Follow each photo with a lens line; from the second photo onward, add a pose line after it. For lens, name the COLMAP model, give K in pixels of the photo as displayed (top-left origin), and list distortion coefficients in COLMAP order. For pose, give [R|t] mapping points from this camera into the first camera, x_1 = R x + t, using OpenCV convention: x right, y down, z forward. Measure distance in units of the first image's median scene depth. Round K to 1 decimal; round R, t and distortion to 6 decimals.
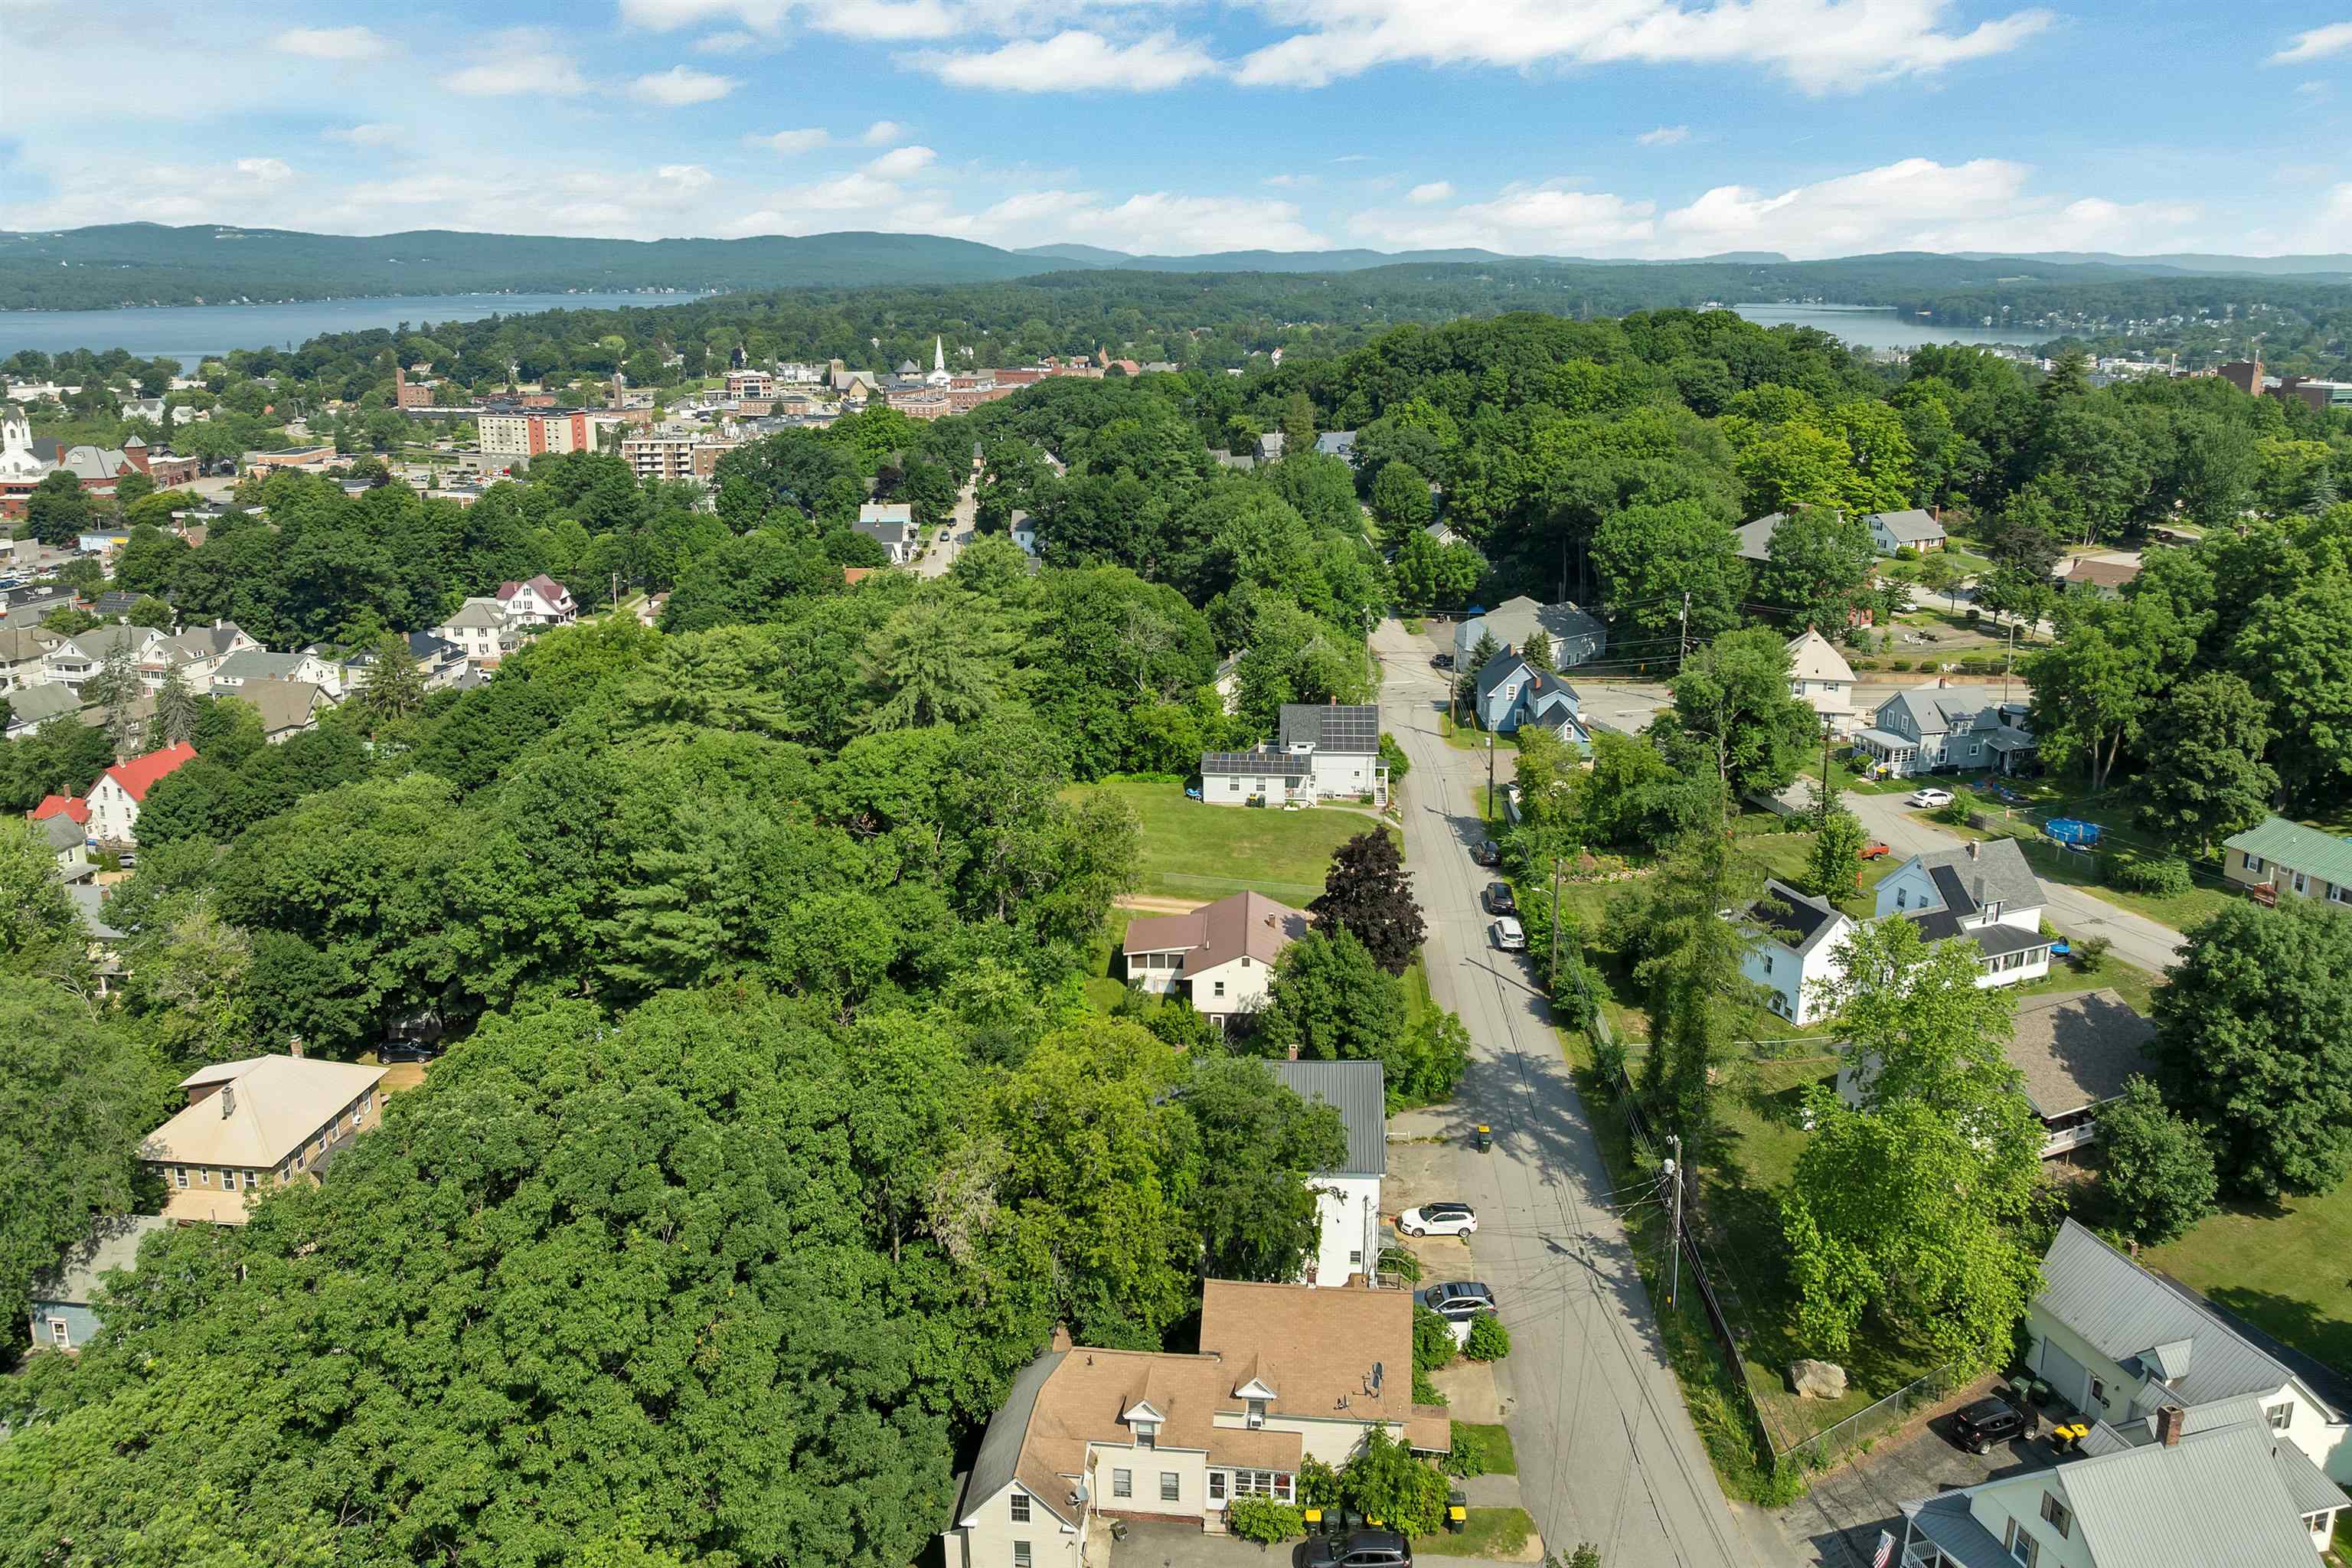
lens RADIAL K [[1670.1, 0, 1186.2], [0, 1670.1, 704.0], [0, 0, 1]] dist [-0.034099, -0.004563]
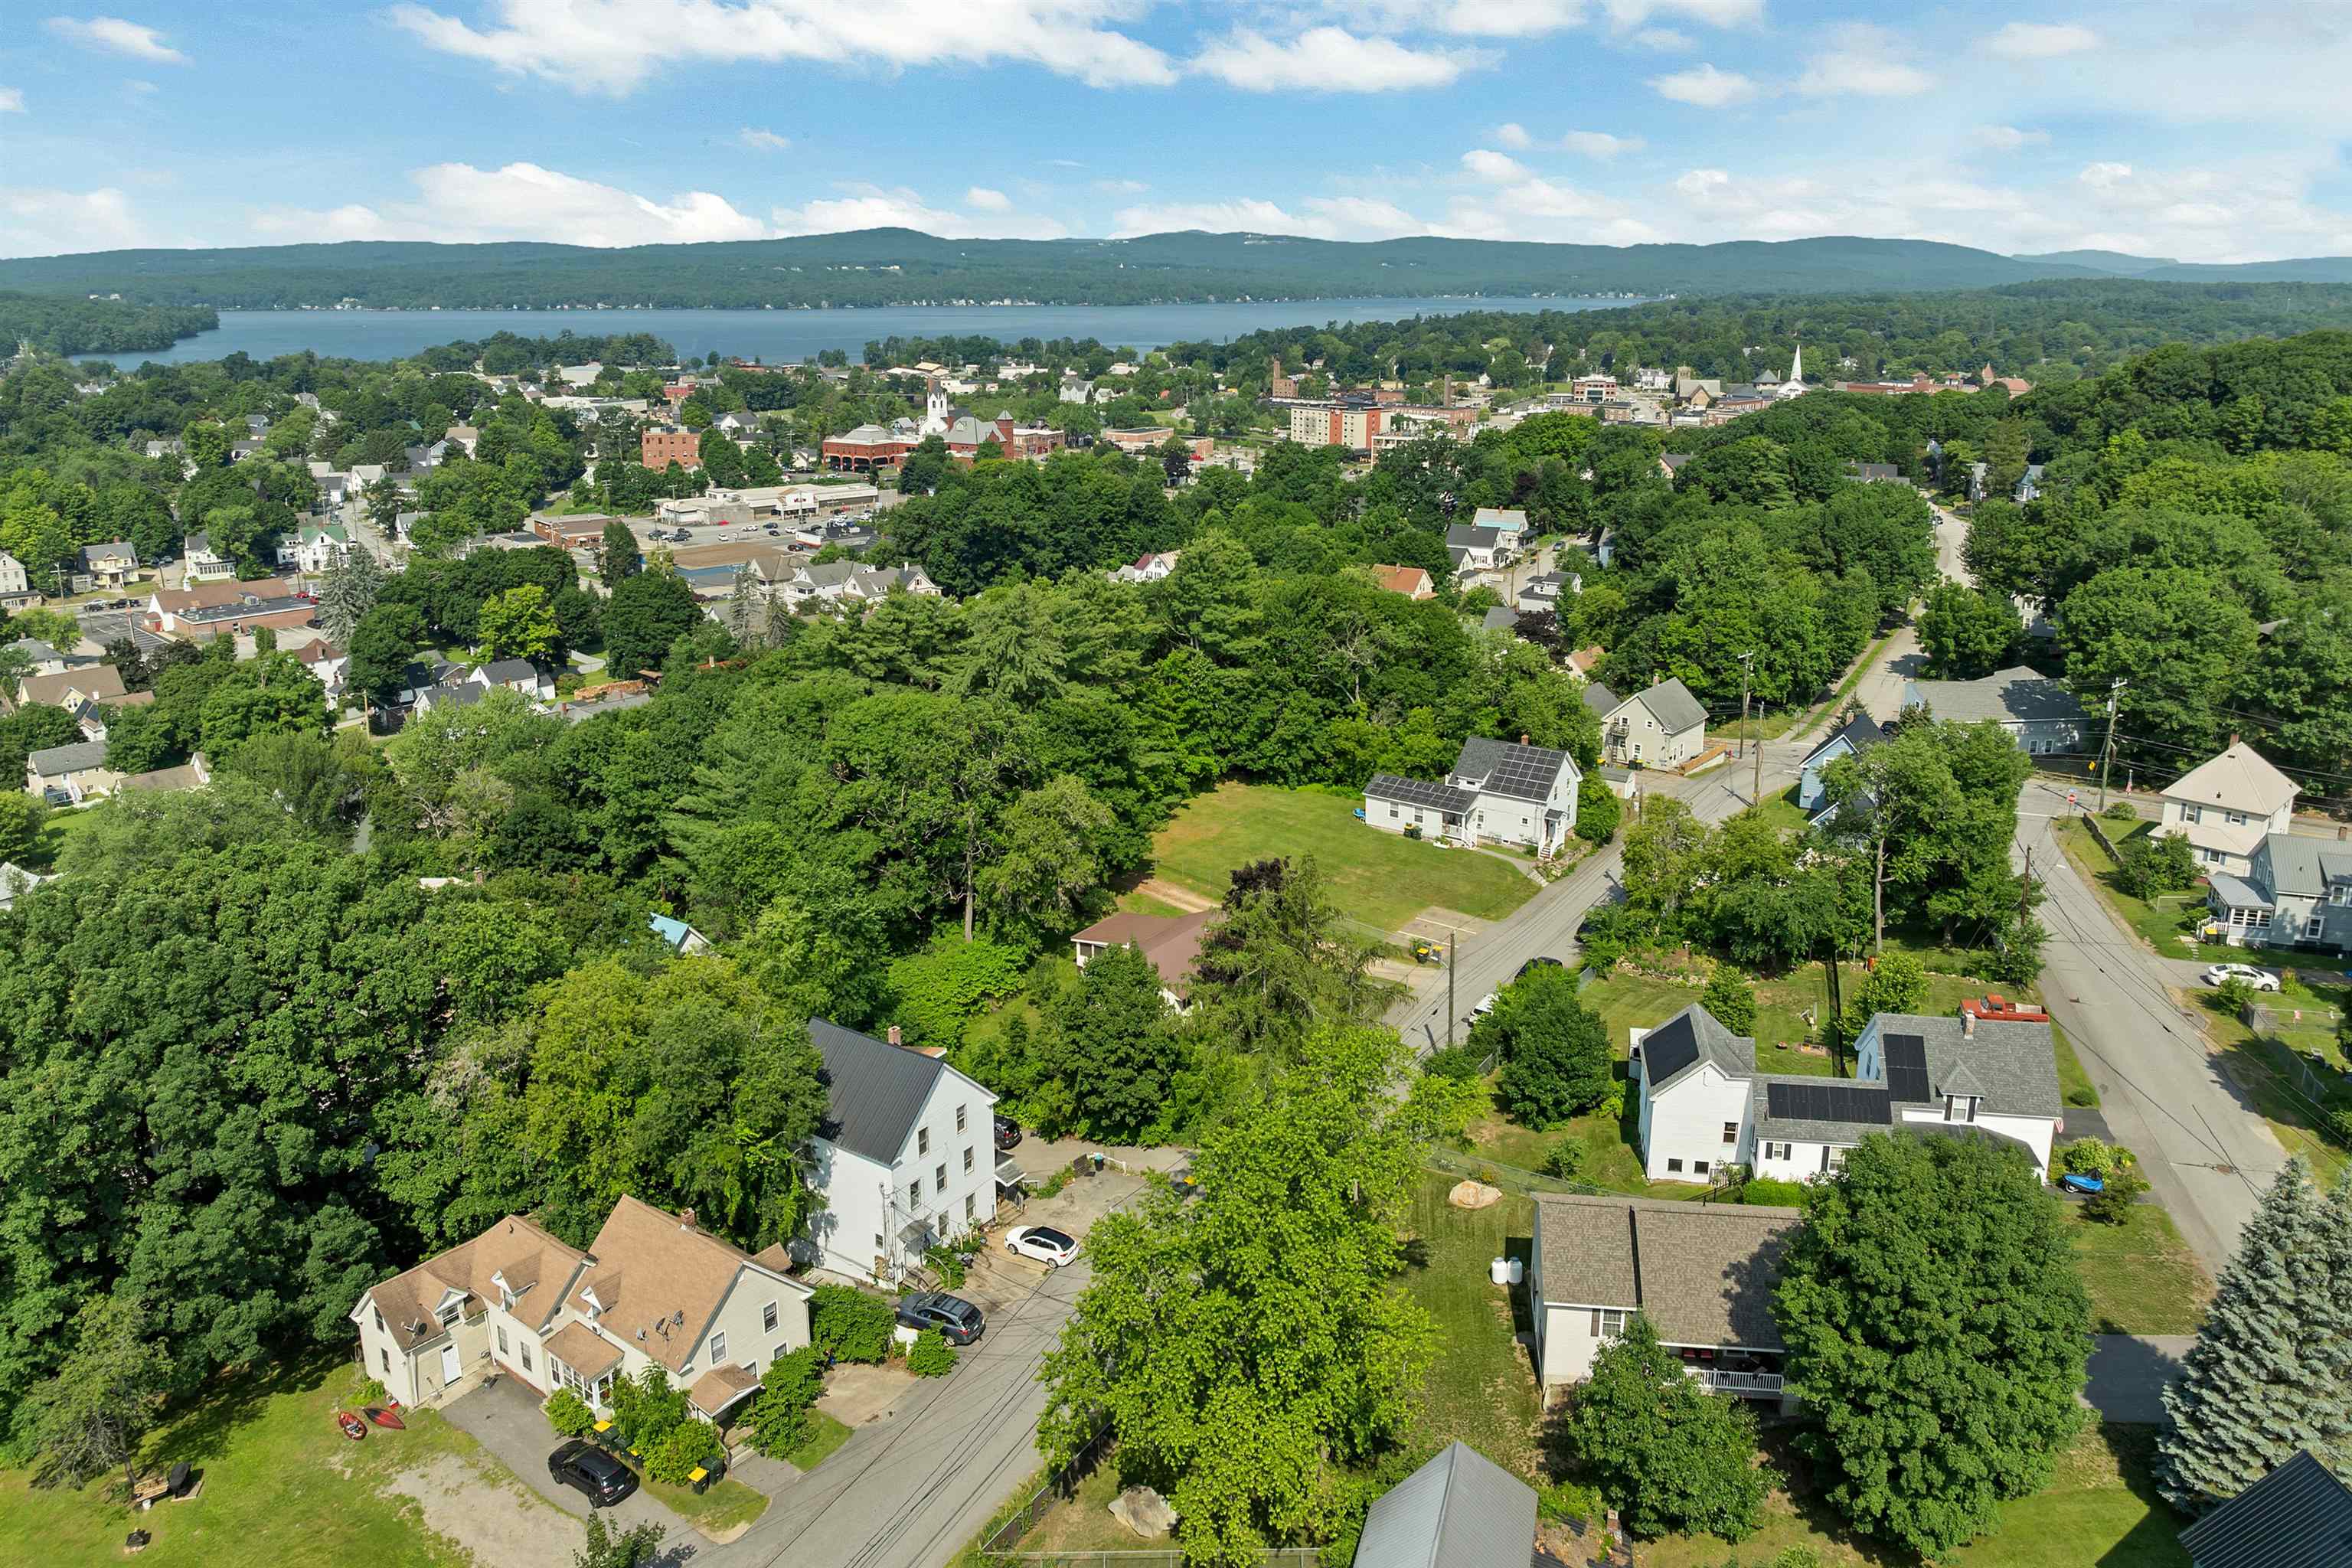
lens RADIAL K [[1674.7, 0, 1179.2], [0, 1674.7, 696.7], [0, 0, 1]] dist [-0.040524, 0.005081]
pose [[0.849348, 0.125847, -0.512611, 0.215306], [-0.129654, 0.991150, 0.028505, -0.014777], [0.511661, 0.042251, 0.858148, 0.058301]]
